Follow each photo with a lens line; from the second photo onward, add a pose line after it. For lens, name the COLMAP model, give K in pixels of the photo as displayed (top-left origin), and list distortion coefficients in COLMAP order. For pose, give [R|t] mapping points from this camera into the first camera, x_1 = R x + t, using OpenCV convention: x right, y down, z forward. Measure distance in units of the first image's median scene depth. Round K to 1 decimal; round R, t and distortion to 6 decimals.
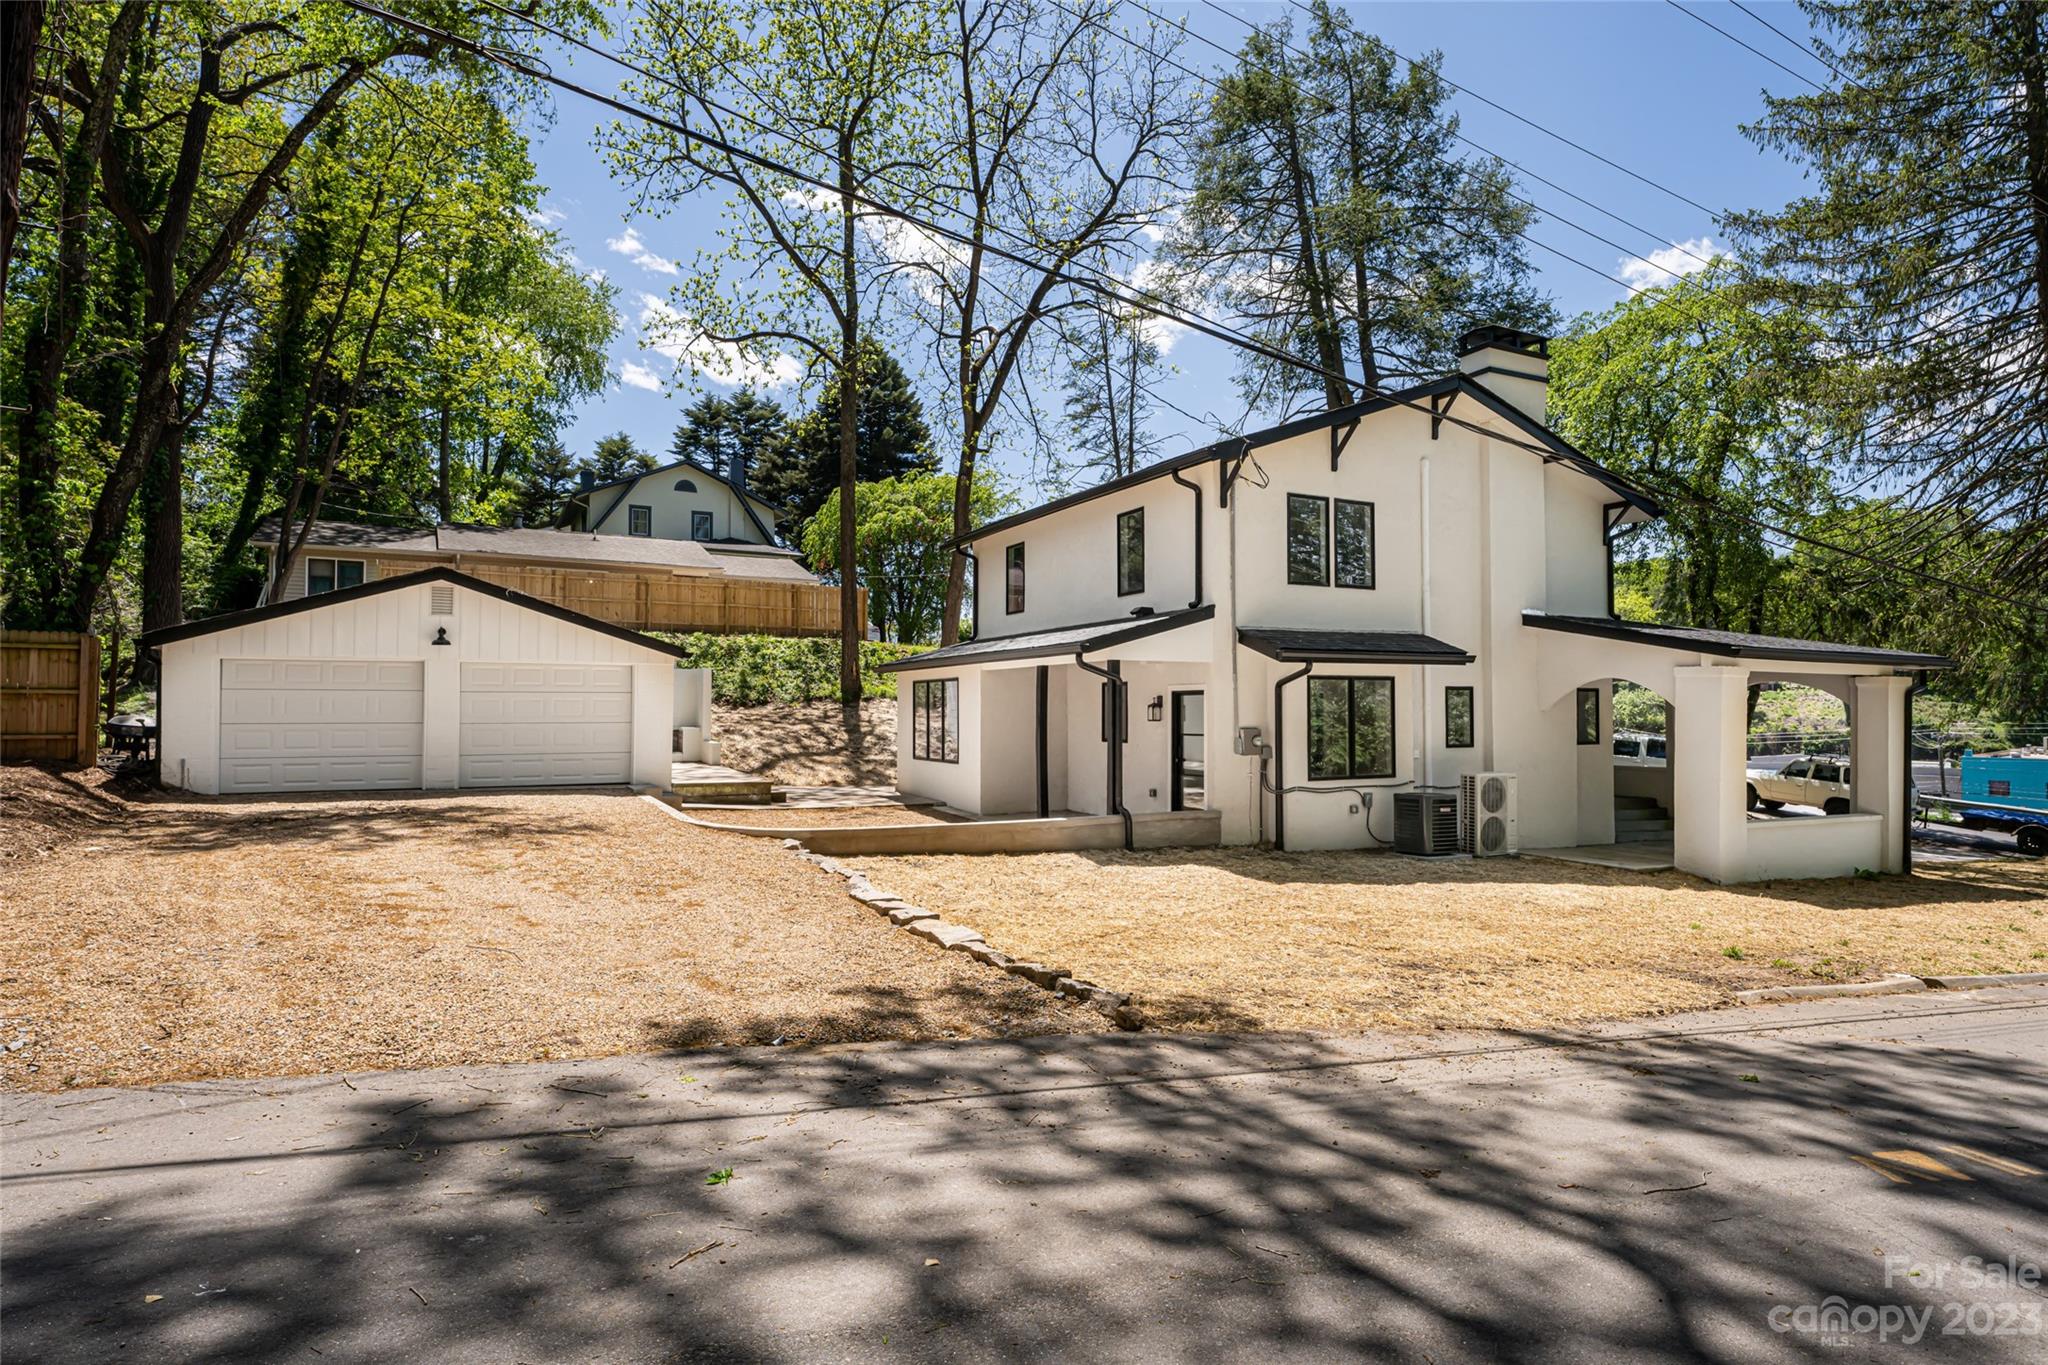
lens RADIAL K [[1102.3, 0, 1024.0], [0, 1102.3, 682.5], [0, 0, 1]] dist [-0.058883, 0.000937]
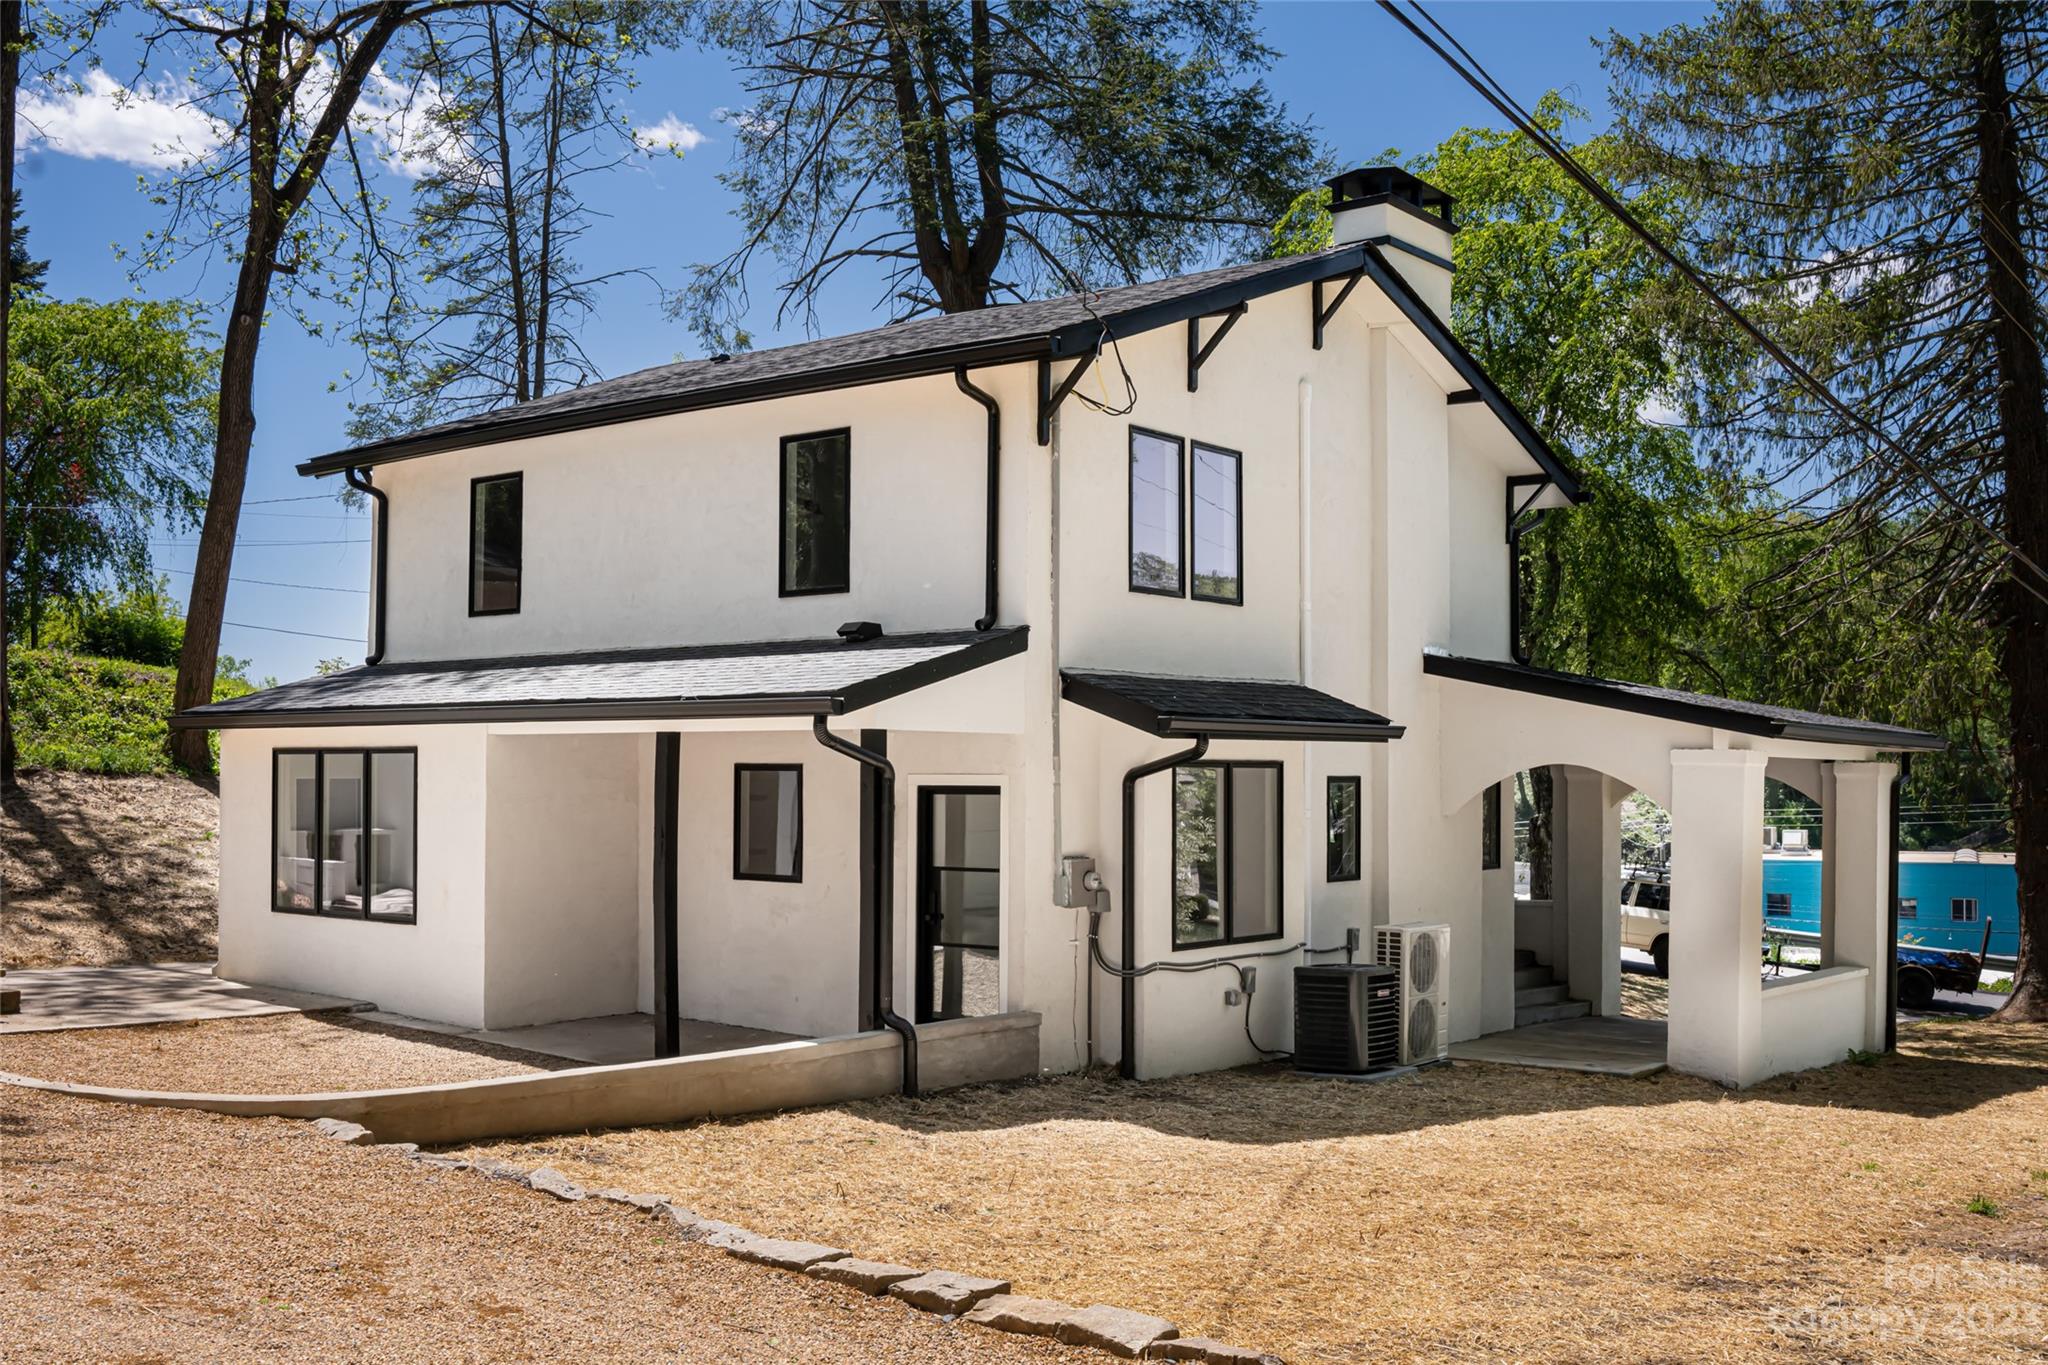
lens RADIAL K [[2074.5, 0, 1024.0], [0, 2074.5, 682.5], [0, 0, 1]] dist [-0.162879, 0.003843]
pose [[0.895415, 0.025142, 0.444522, -0.261103], [-0.015966, 0.999575, -0.024375, -0.017843], [-0.444946, 0.014729, 0.895436, 0.096995]]
